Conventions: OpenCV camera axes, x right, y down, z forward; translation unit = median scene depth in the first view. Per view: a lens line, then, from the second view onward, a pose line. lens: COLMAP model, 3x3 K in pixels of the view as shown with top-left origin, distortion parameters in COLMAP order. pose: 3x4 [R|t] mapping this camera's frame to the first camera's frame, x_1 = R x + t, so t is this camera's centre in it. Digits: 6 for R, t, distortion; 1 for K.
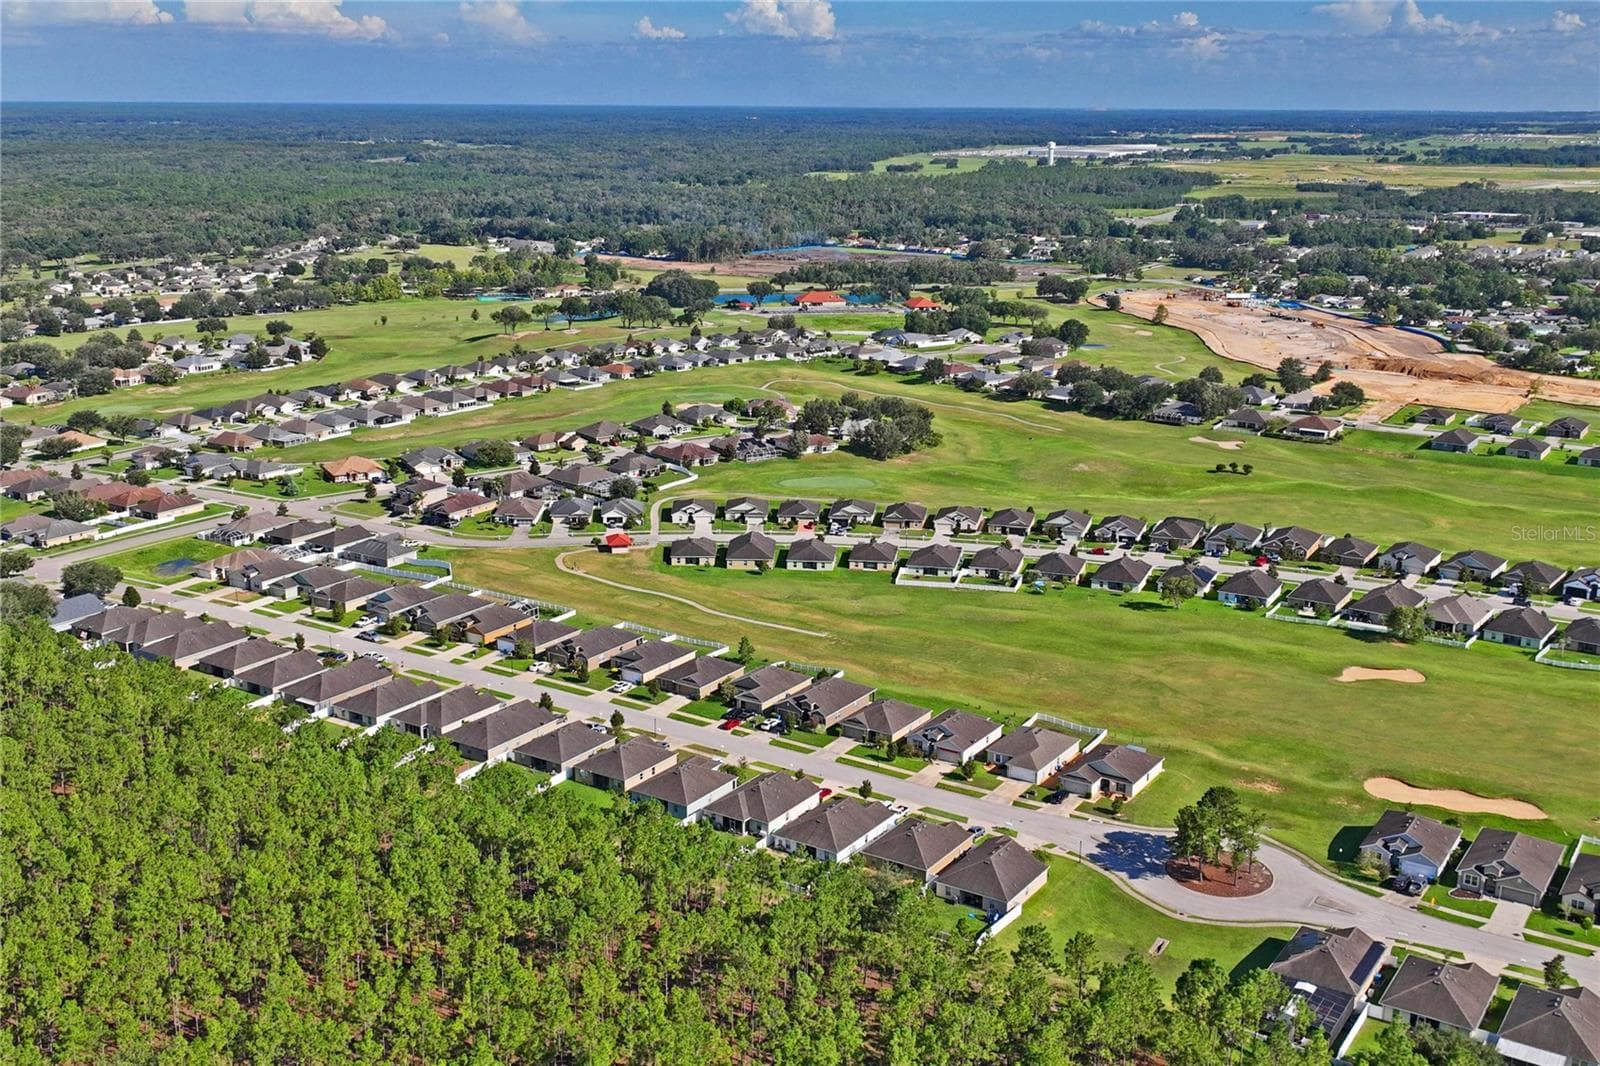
lens RADIAL K [[1694.6, 0, 800.0], [0, 1694.6, 533.0], [0, 0, 1]] dist [0.016456, -0.023237]
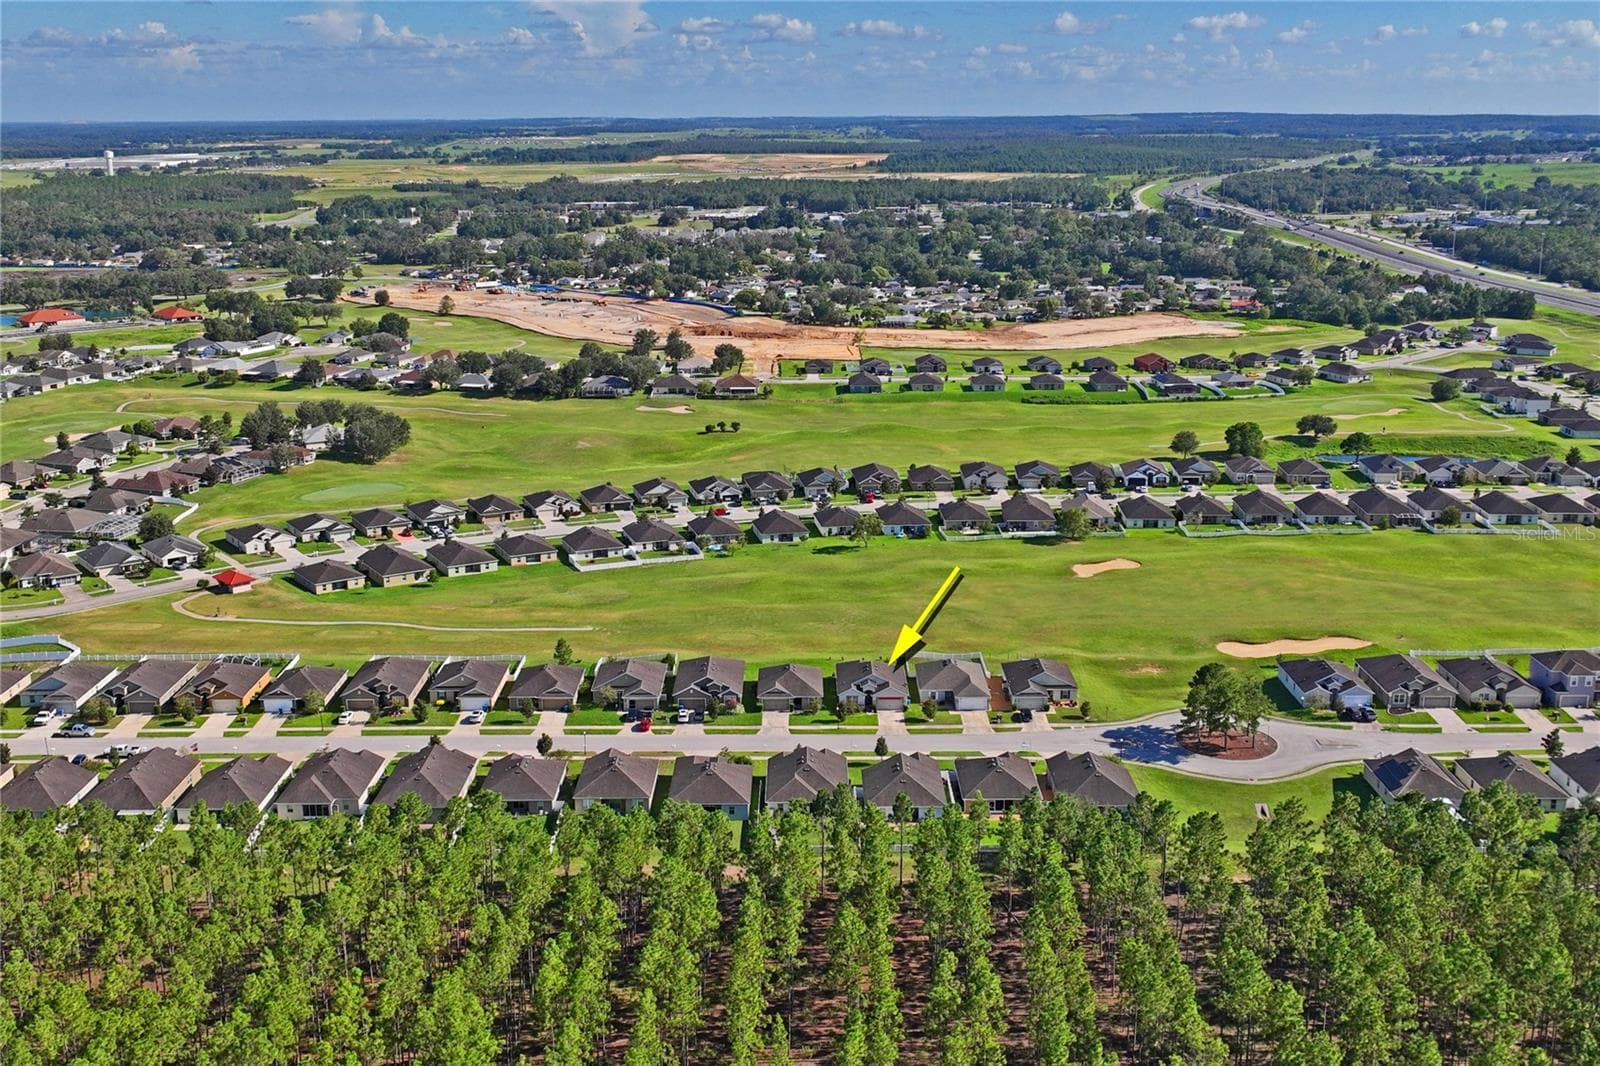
lens RADIAL K [[1694.6, 0, 800.0], [0, 1694.6, 533.0], [0, 0, 1]] dist [0.016456, -0.023237]
pose [[0.829849, -0.145144, 0.538781, -0.304692], [0.149820, 0.988079, 0.035425, -0.005015], [-0.537499, 0.051322, 0.841701, 0.133167]]
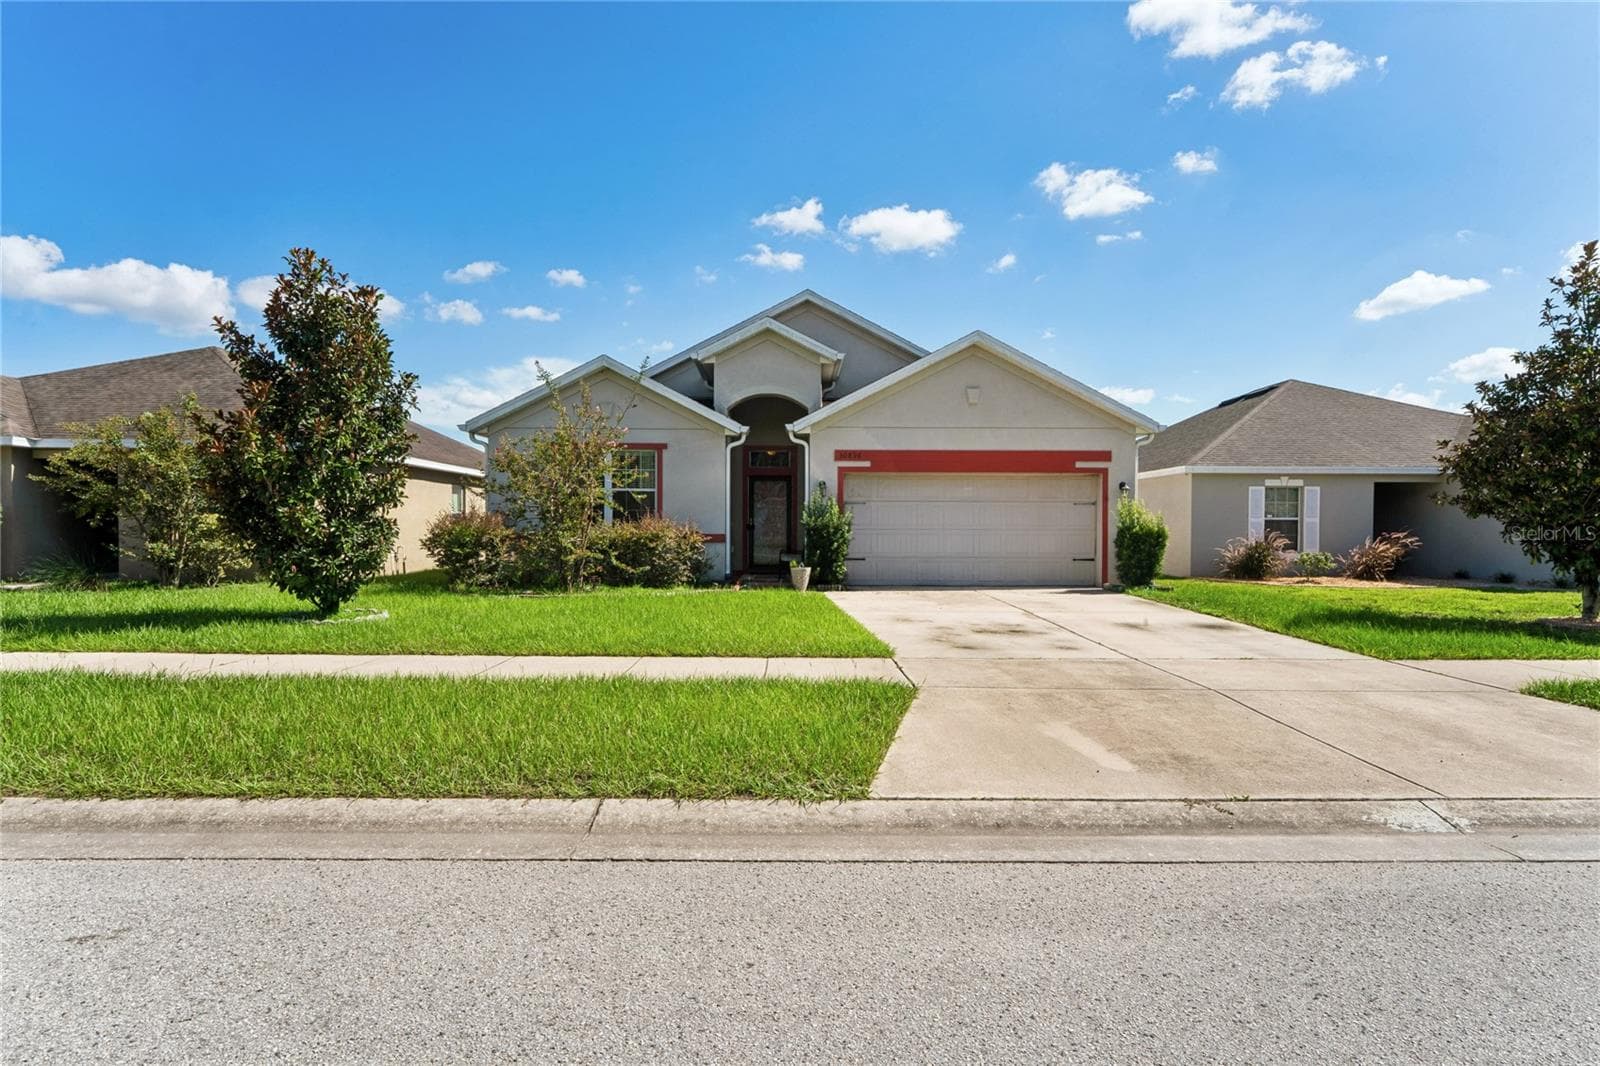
lens RADIAL K [[832.1, 0, 798.8], [0, 832.1, 552.0], [0, 0, 1]] dist [0.002654, -0.000076]
pose [[0.824089, -0.018119, 0.566170, 0.034075], [0.149718, 0.970913, -0.186850, 0.092327], [-0.546316, 0.238747, 0.802831, 0.633503]]
